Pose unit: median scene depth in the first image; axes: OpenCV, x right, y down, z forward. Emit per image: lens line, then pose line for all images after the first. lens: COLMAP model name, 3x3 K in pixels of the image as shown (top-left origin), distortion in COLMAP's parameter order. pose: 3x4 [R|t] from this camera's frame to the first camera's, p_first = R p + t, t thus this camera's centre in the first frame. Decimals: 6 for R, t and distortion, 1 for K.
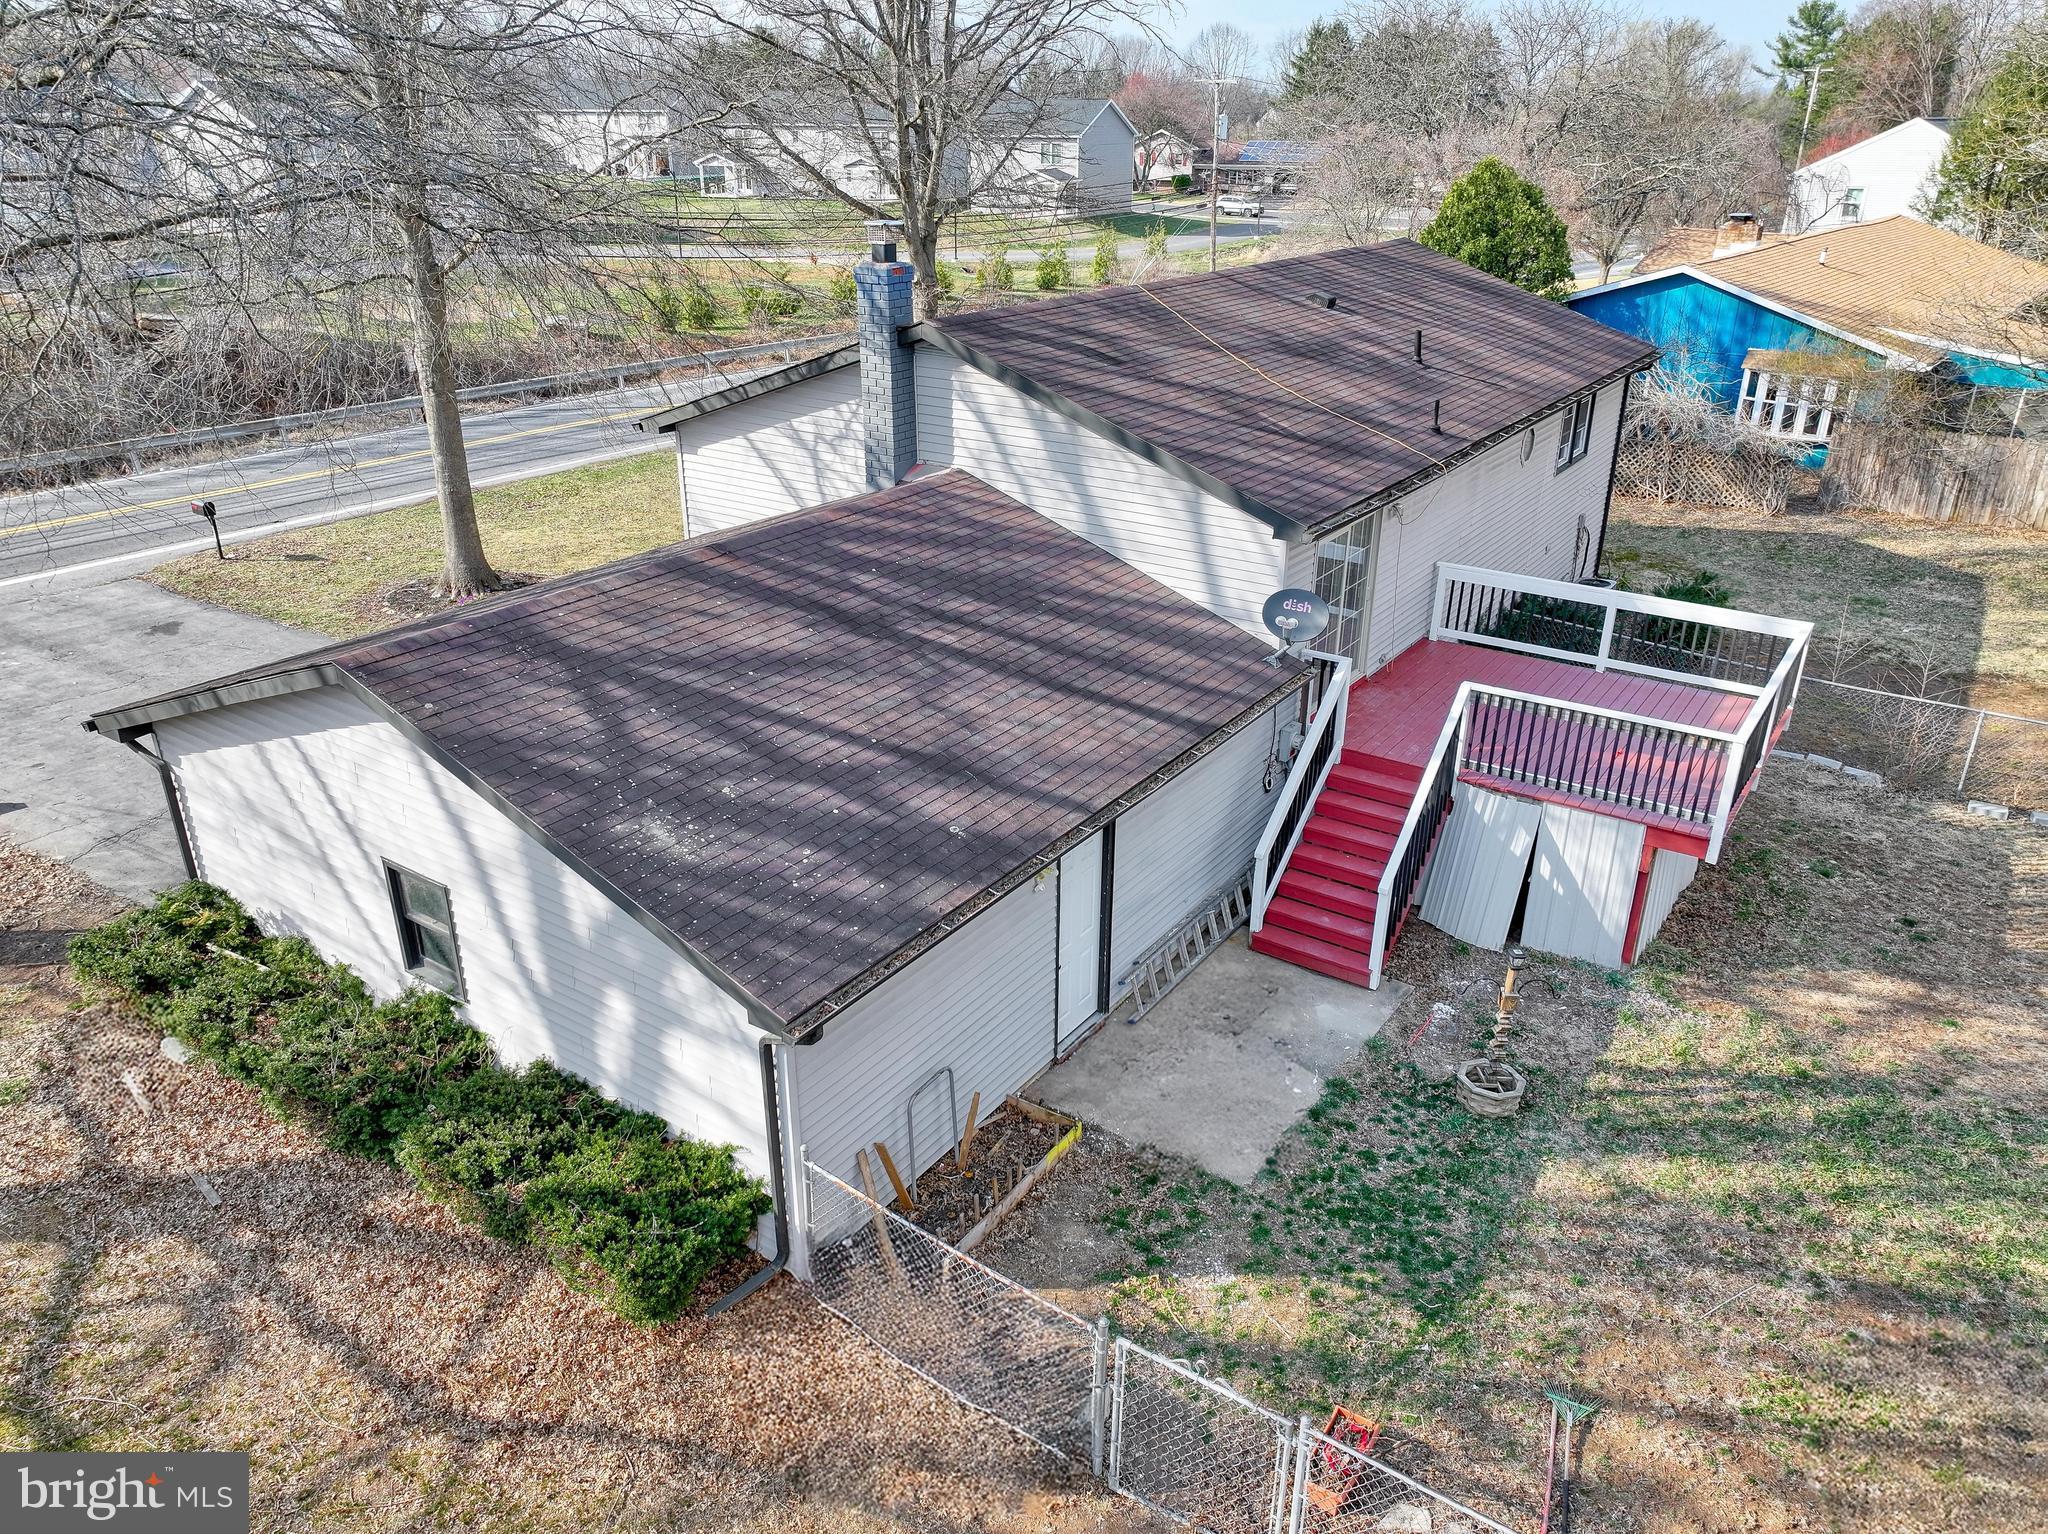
lens RADIAL K [[1443.9, 0, 1033.9], [0, 1443.9, 770.6], [0, 0, 1]] dist [0.003850, 0.013046]
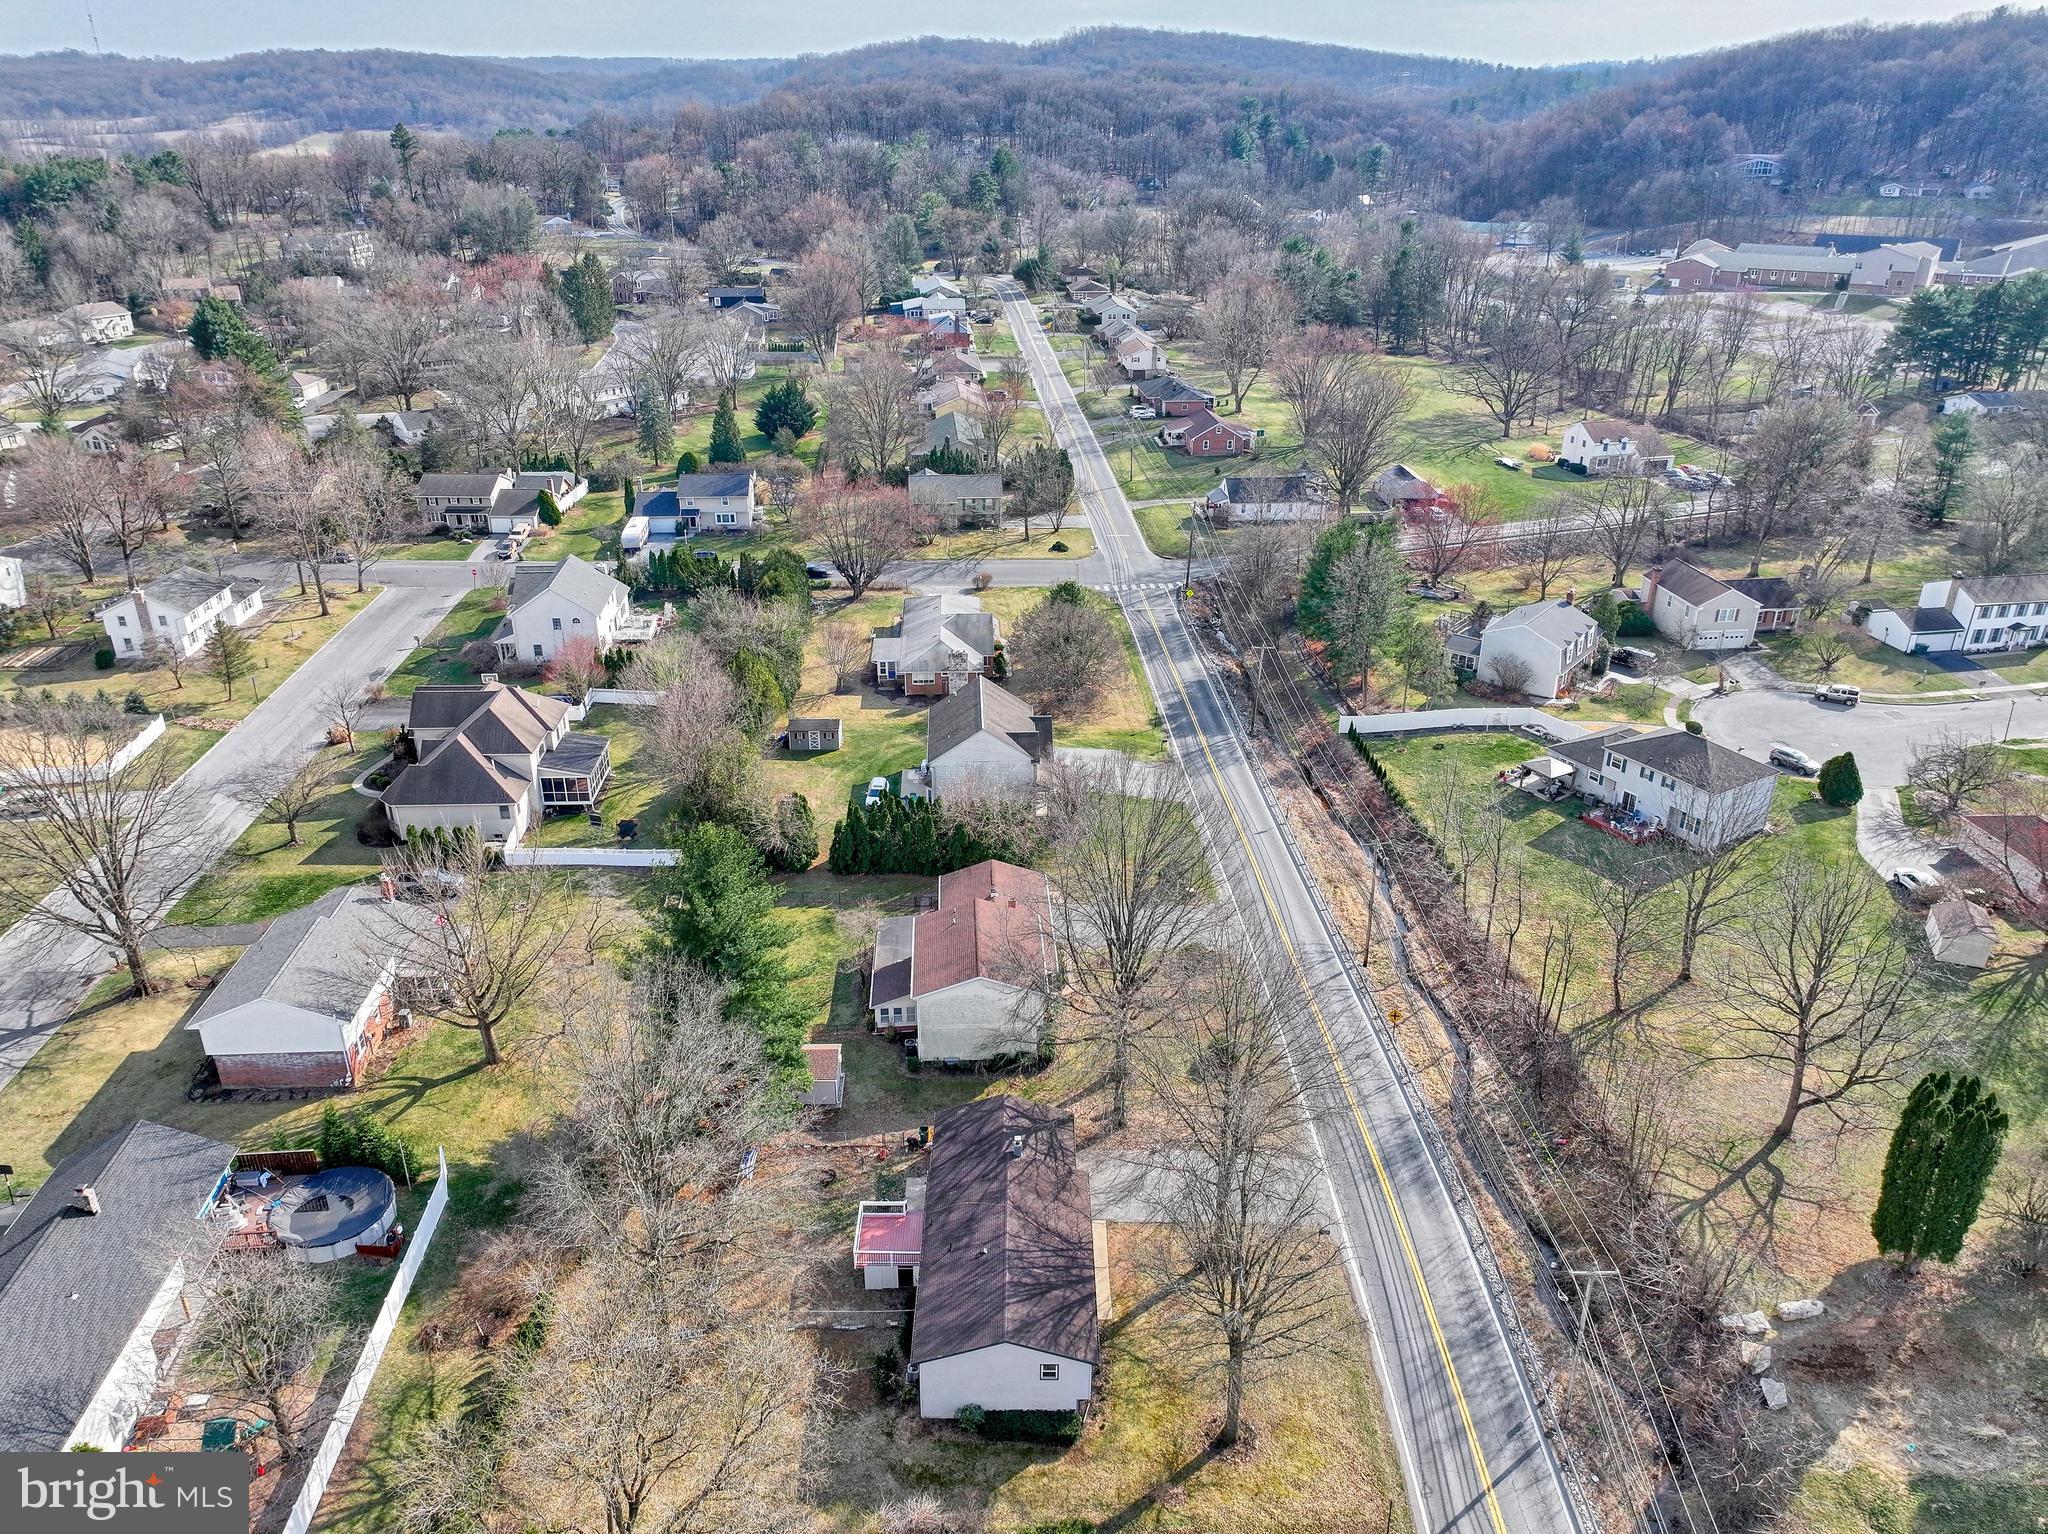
lens RADIAL K [[1443.9, 0, 1022.9], [0, 1443.9, 776.5], [0, 0, 1]] dist [0.003850, 0.013046]
pose [[-0.827030, 0.224155, -0.515535, 3.196717], [-0.252128, 0.671754, 0.696547, -6.831838], [0.502447, 0.706046, -0.499045, 3.708448]]
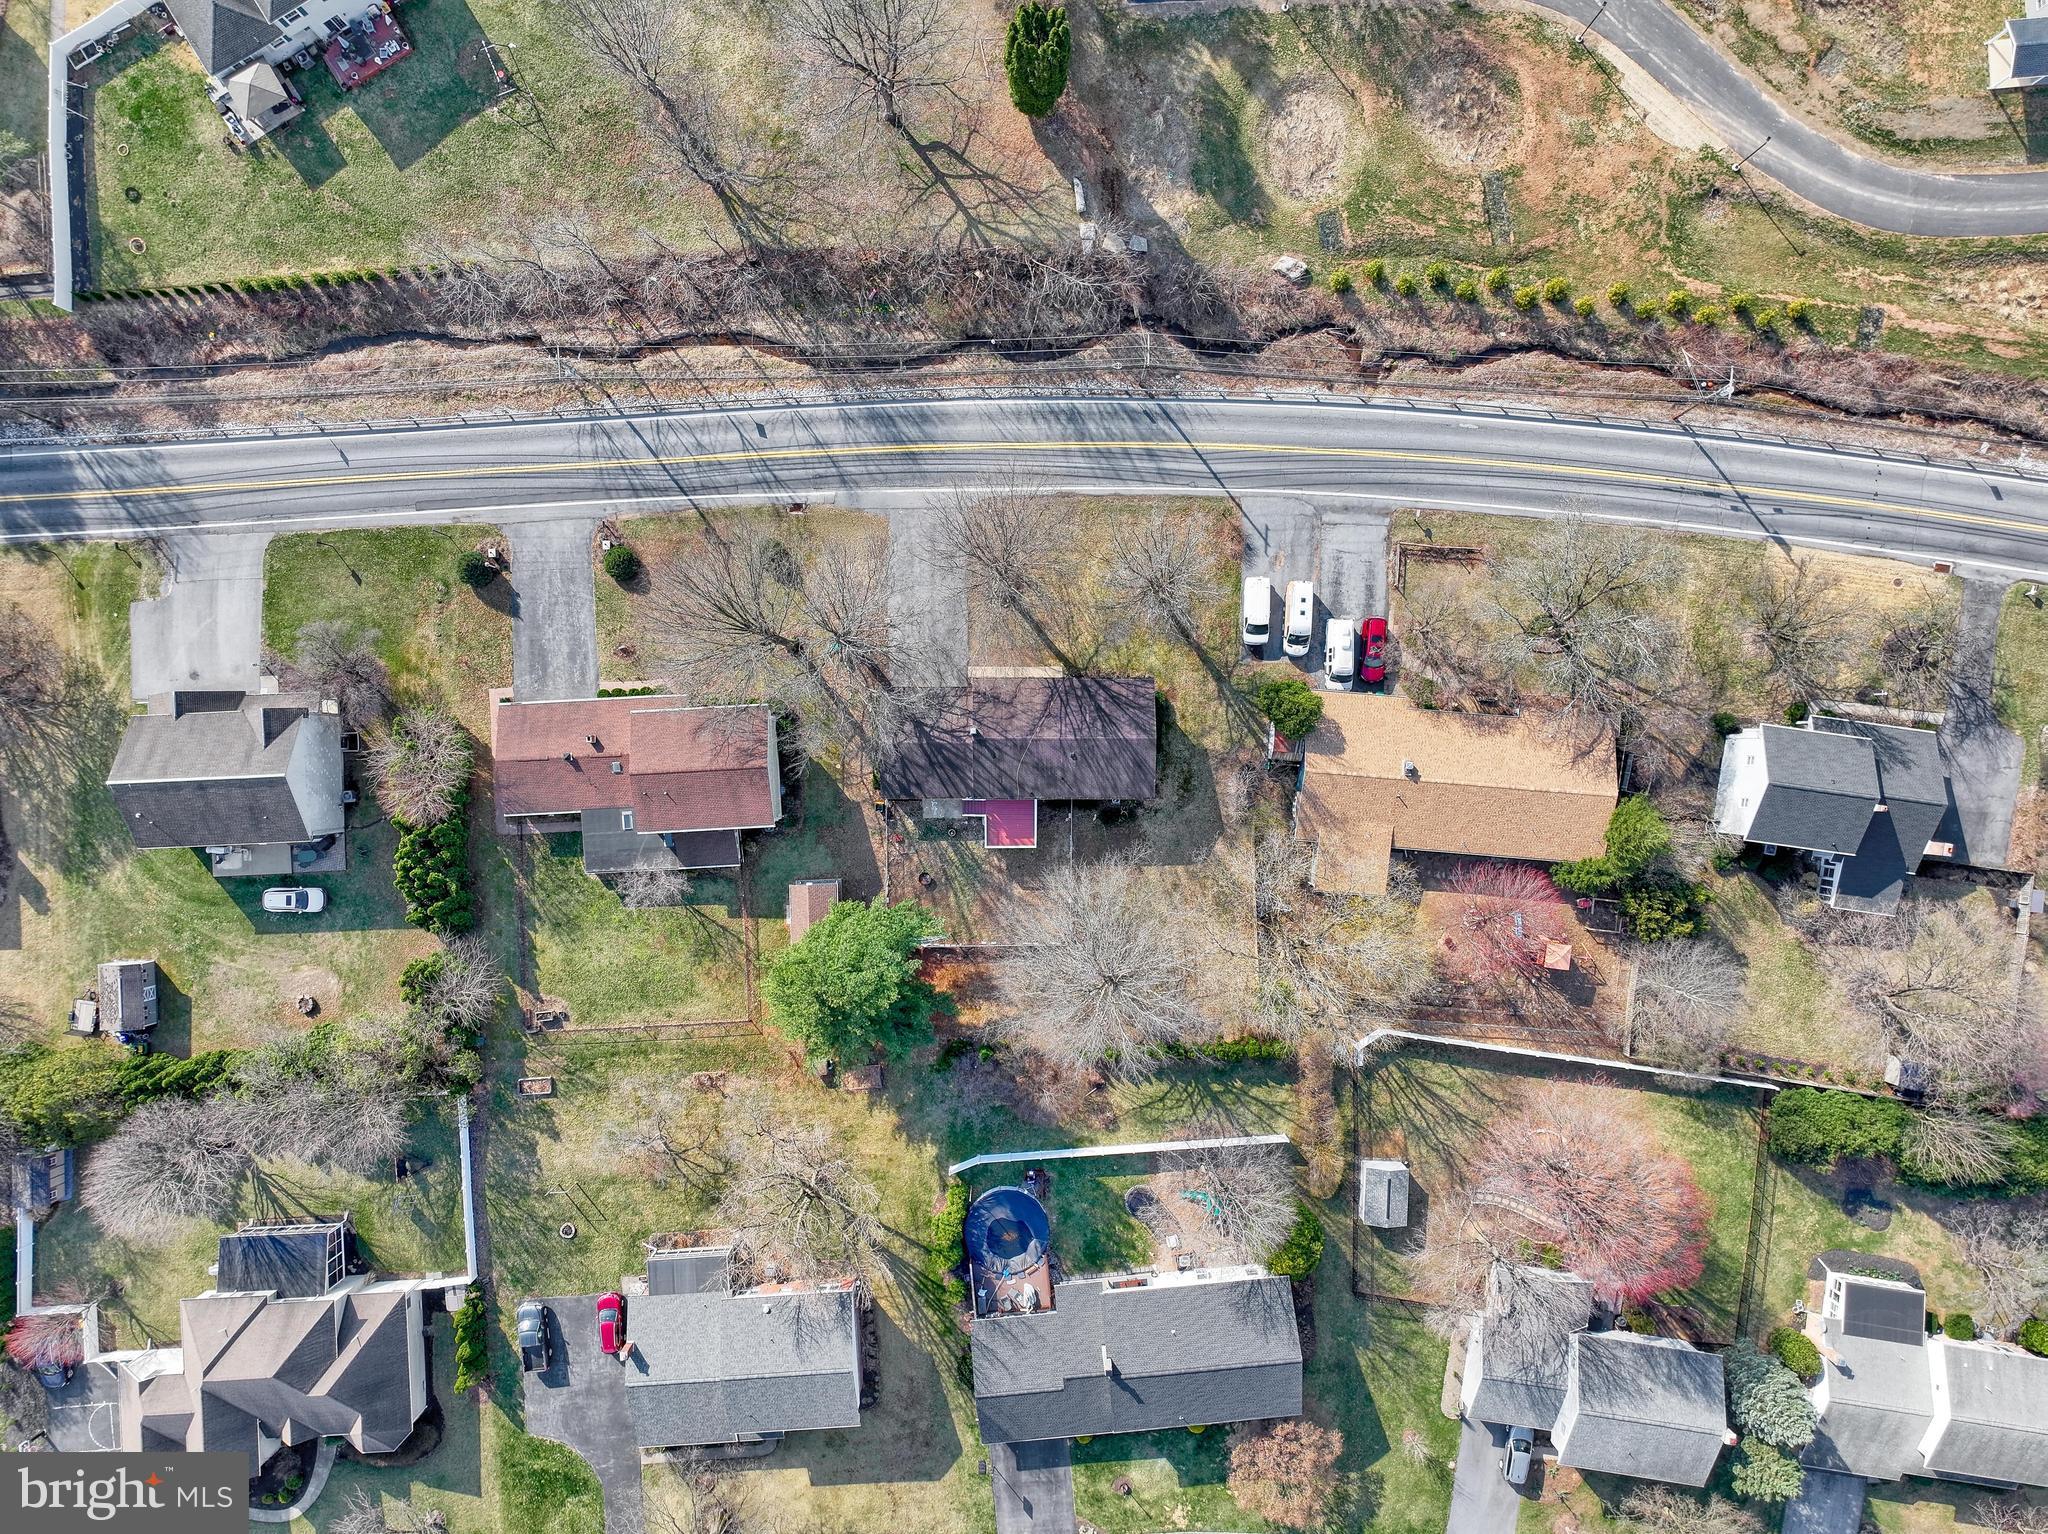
lens RADIAL K [[1443.9, 0, 1023.5], [0, 1443.9, 761.6], [0, 0, 1]] dist [0.003850, 0.013046]
pose [[0.563064, 0.826392, -0.005899, 0.275851], [-0.346196, 0.242350, 0.906319, -9.267537], [0.750405, -0.508273, 0.422552, -2.557461]]
